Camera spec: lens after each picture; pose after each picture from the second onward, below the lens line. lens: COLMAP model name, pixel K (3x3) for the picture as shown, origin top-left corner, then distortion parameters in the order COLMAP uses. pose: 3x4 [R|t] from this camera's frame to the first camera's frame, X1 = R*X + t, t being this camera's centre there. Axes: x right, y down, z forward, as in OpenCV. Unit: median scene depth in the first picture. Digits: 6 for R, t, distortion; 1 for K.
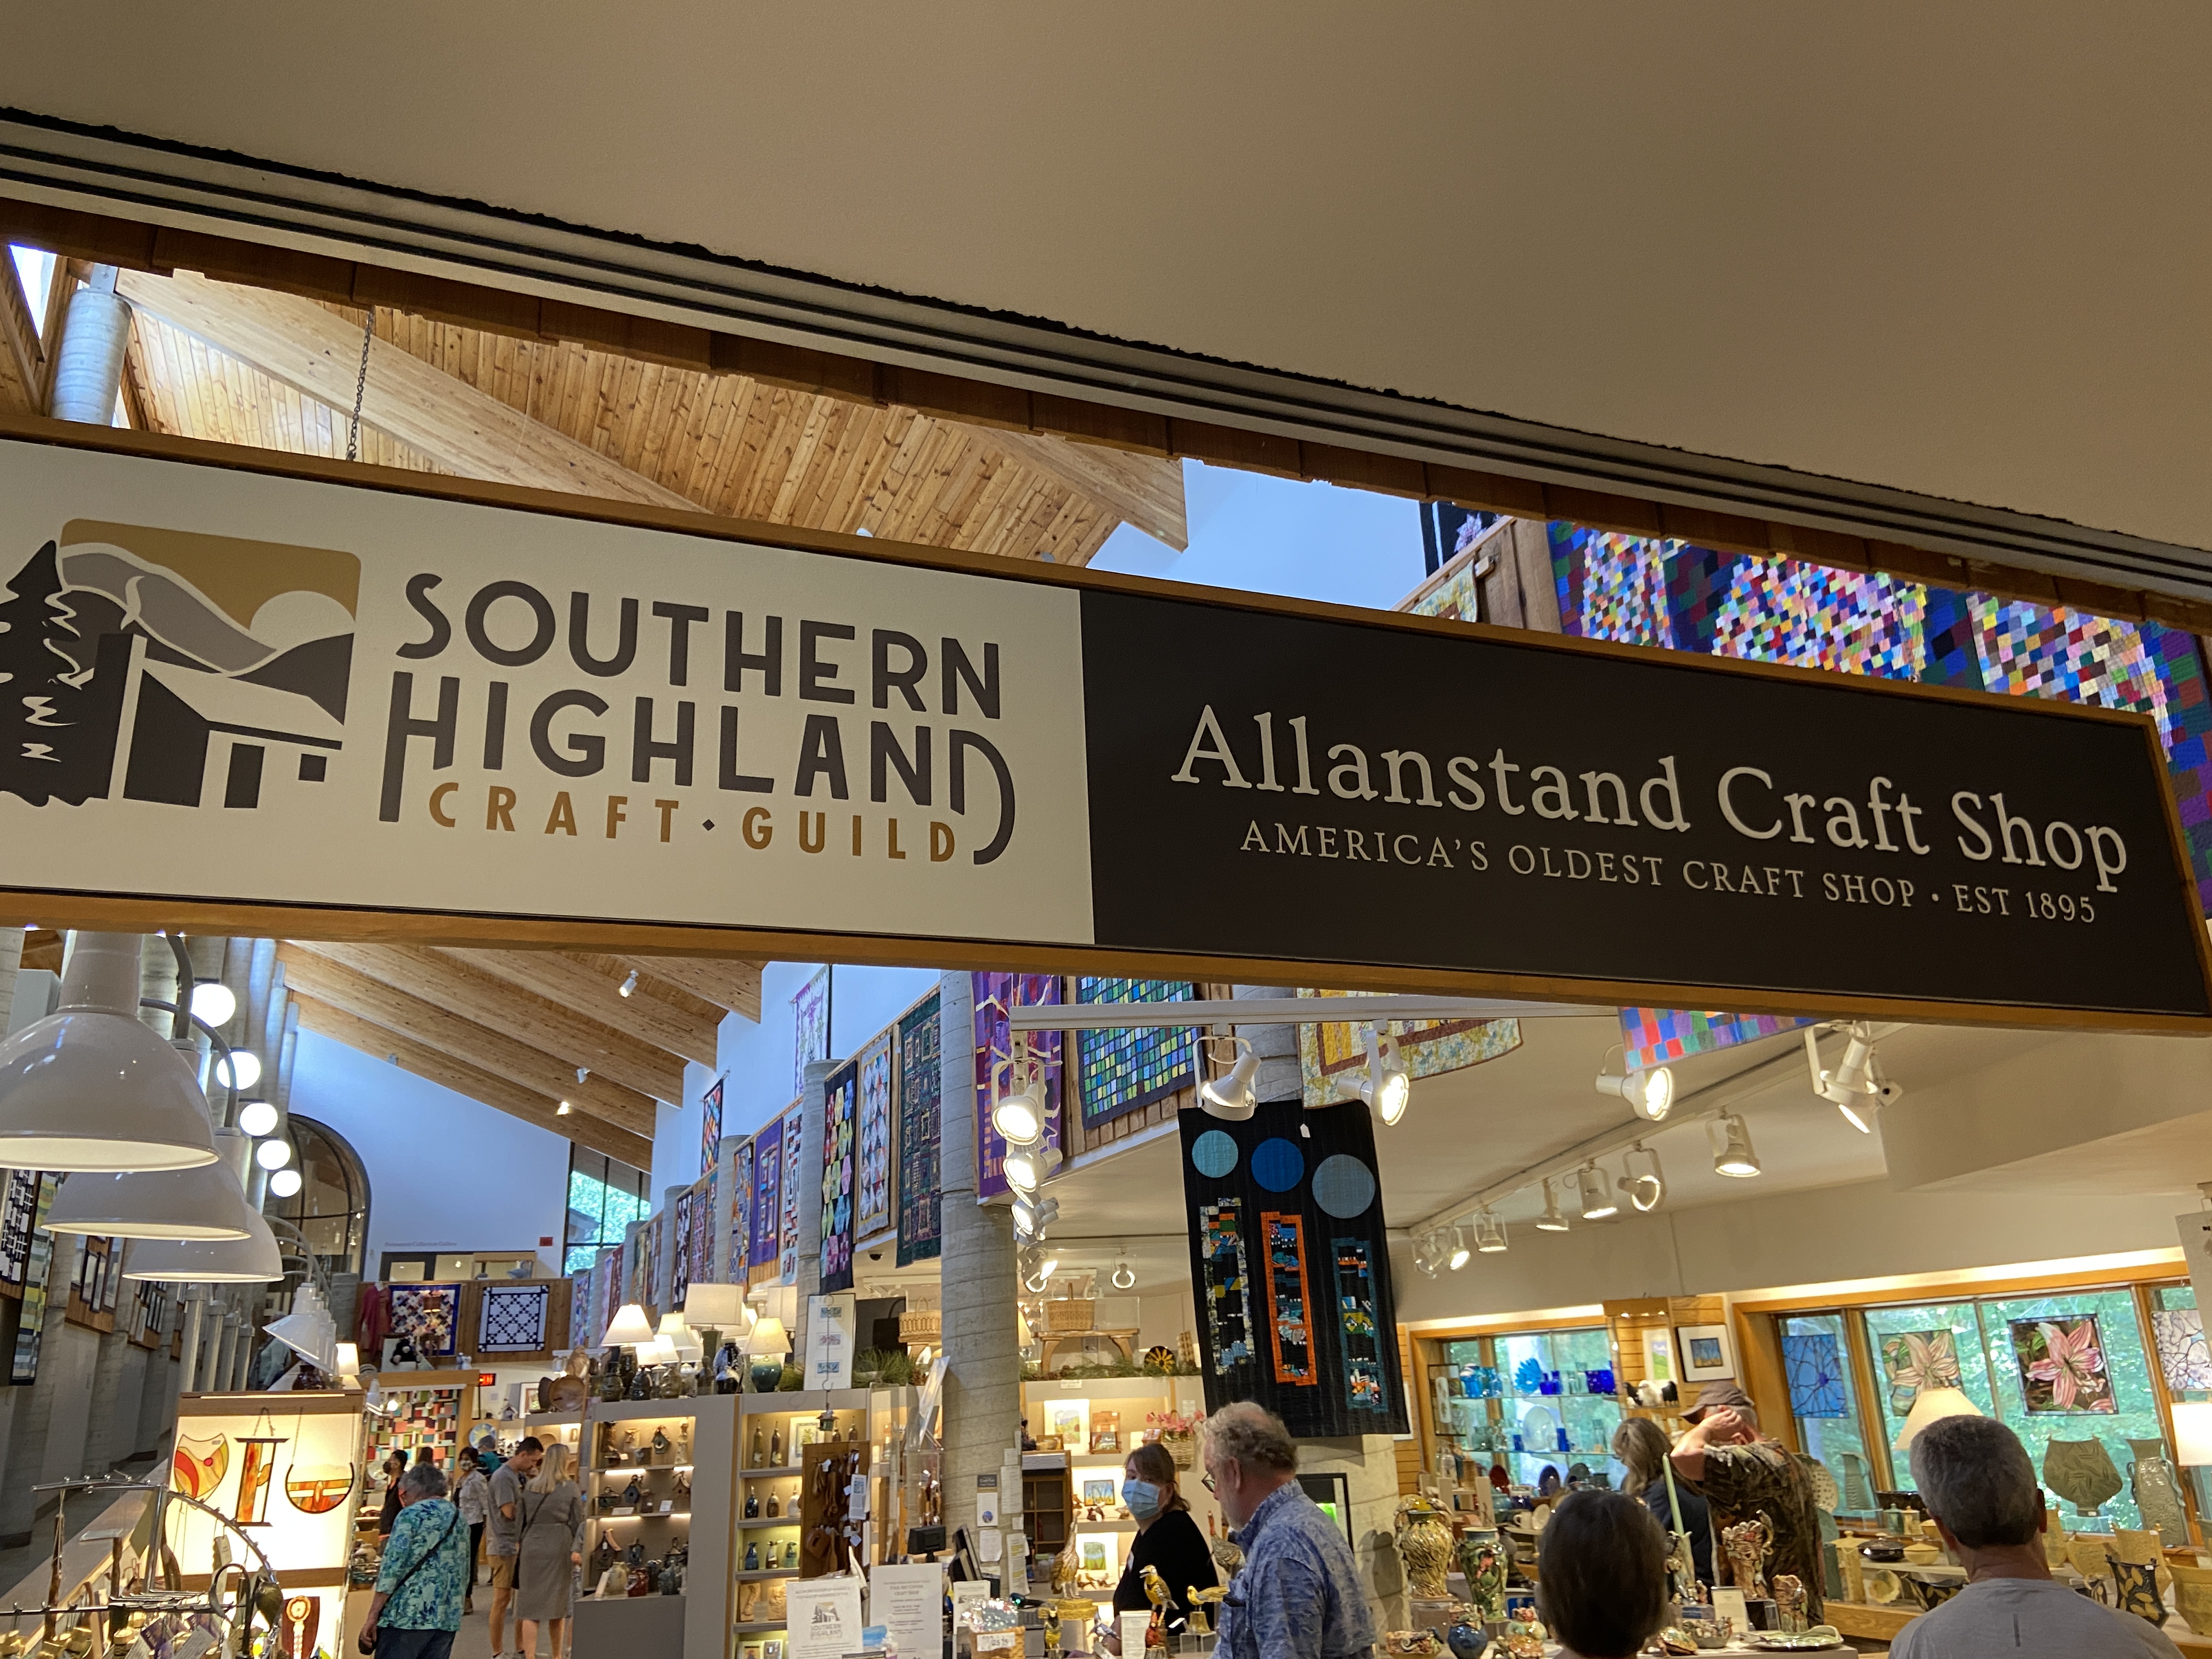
lens RADIAL K [[1672.6, 0, 1106.0], [0, 1672.6, 829.5], [0, 0, 1]] dist [0.132714, -0.181146]
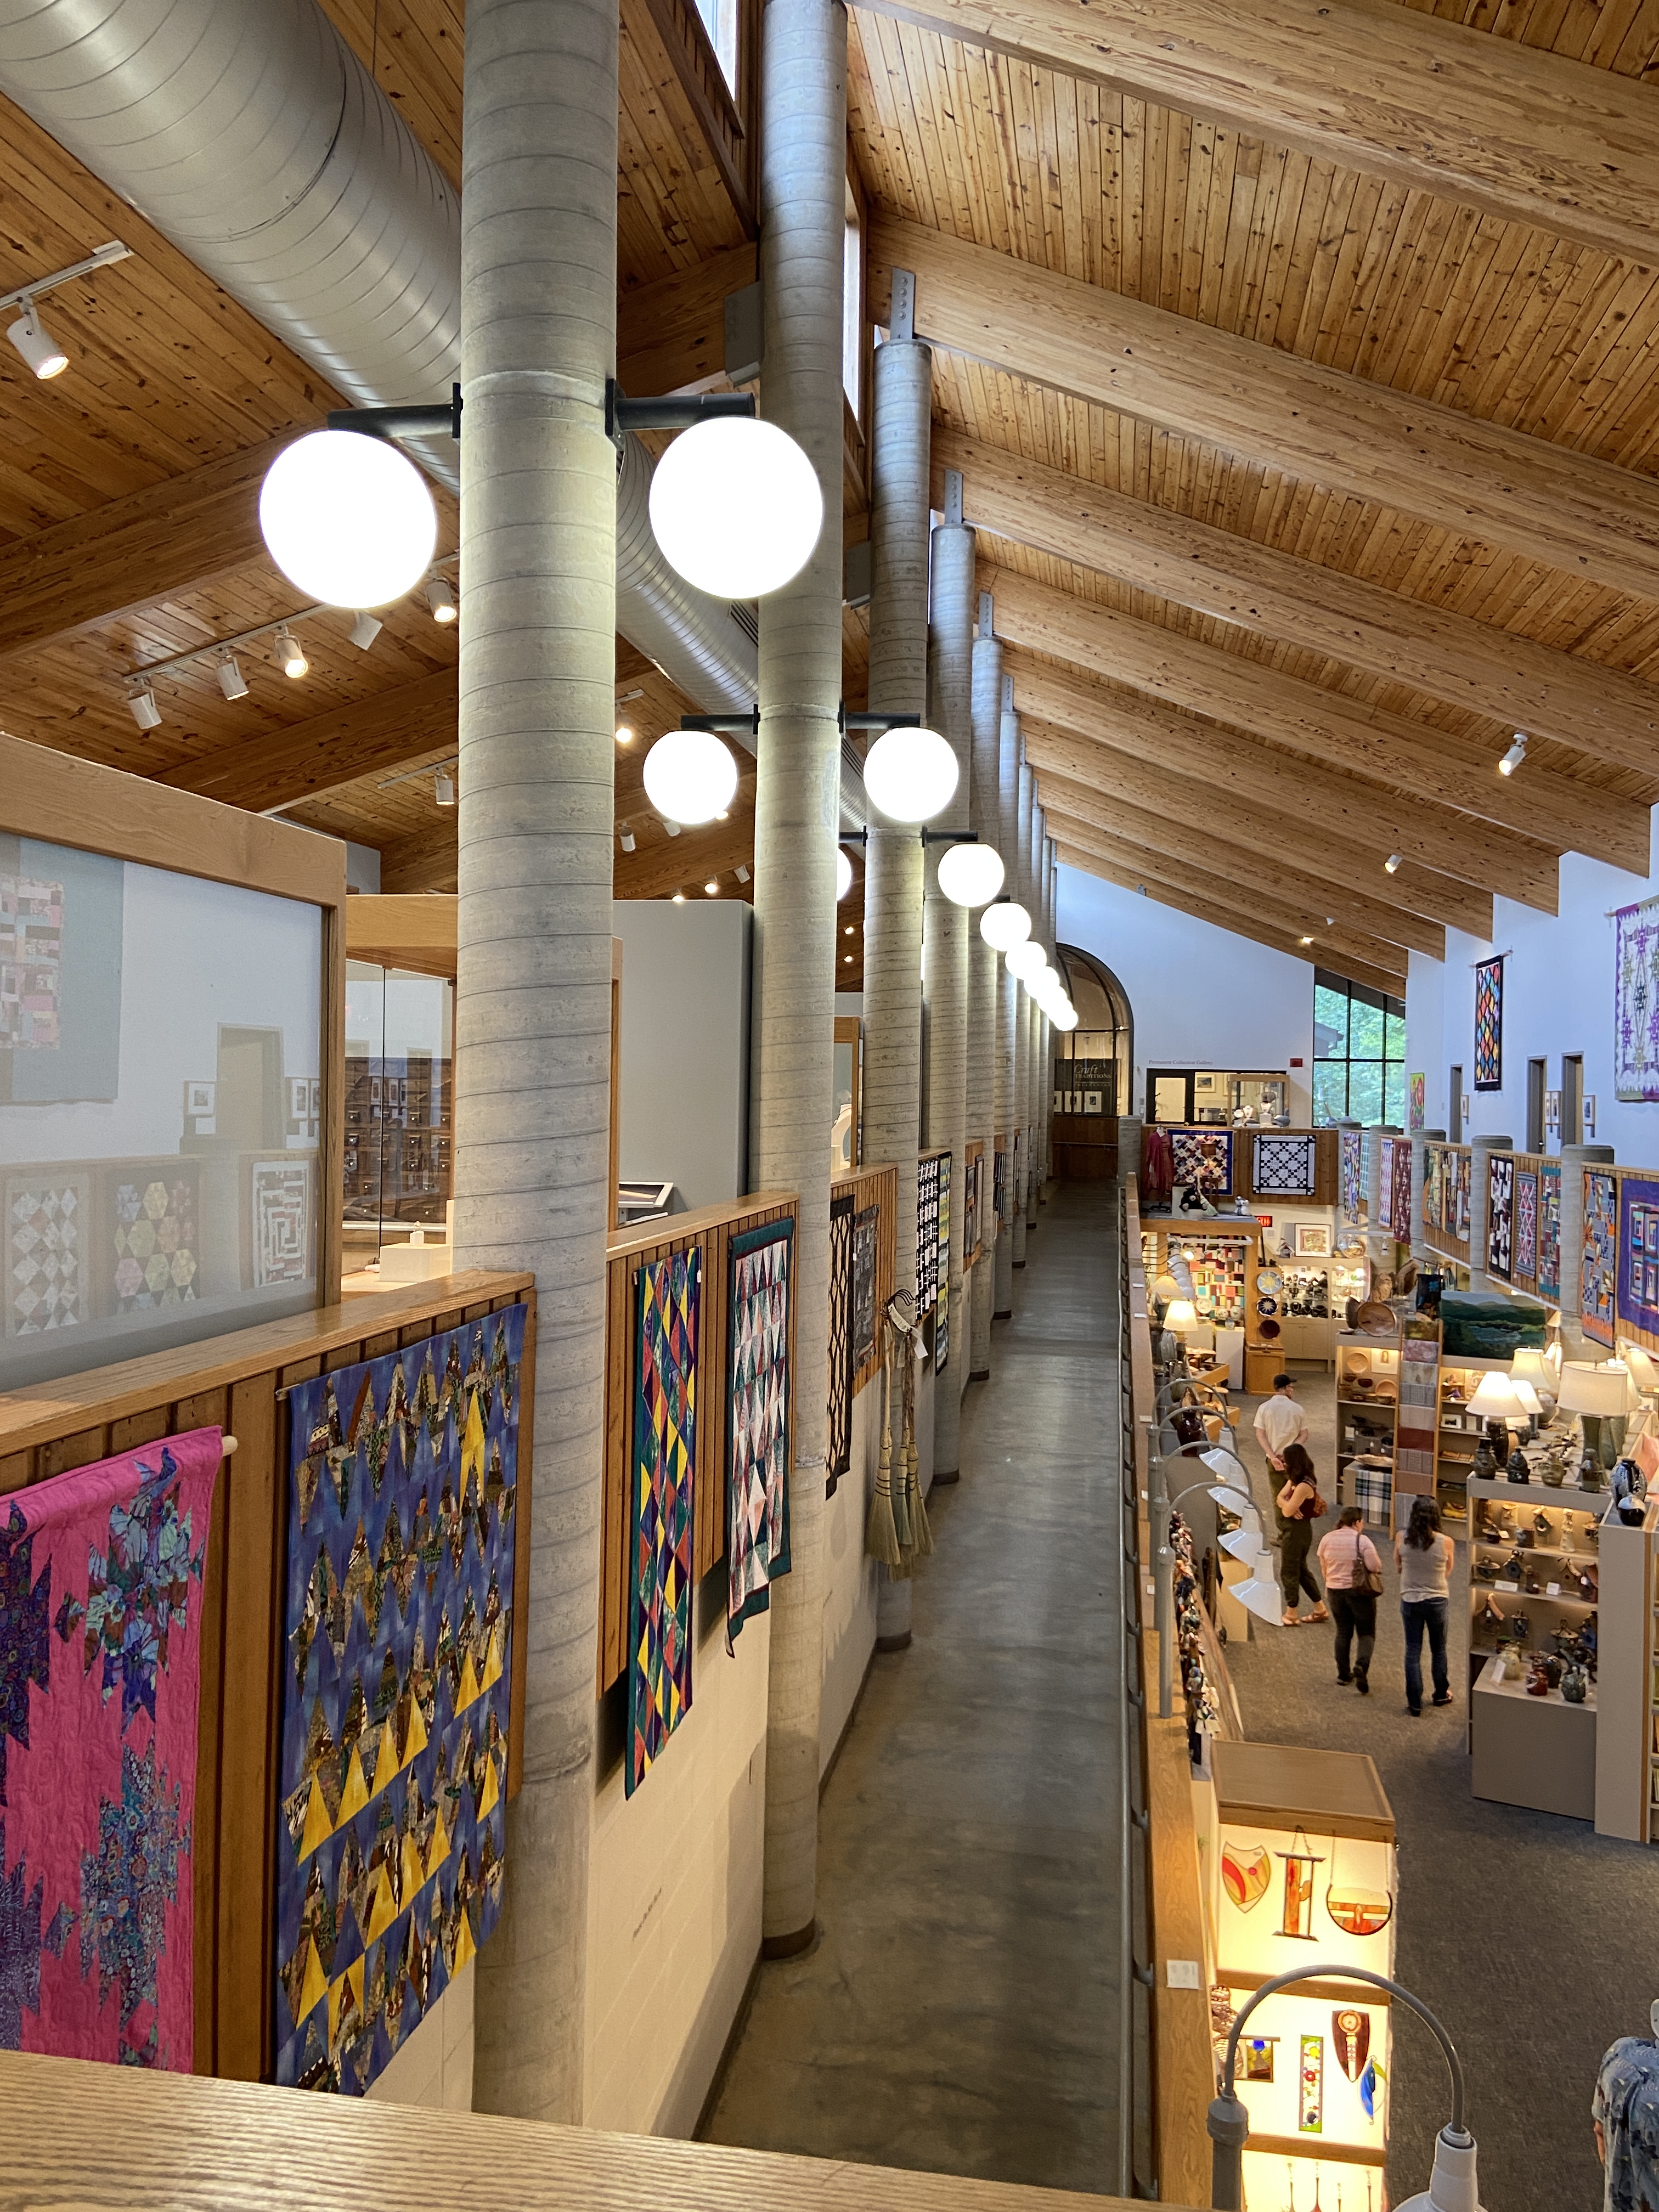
lens RADIAL K [[1672.6, 0, 829.5], [0, 1672.6, 1106.0], [0, 0, 1]] dist [0.132714, -0.181146]
pose [[0.854200, 0.050258, -0.517510, -0.088533], [0.125554, 0.945925, 0.299103, -0.151690], [0.504558, -0.320469, 0.801699, 0.075362]]
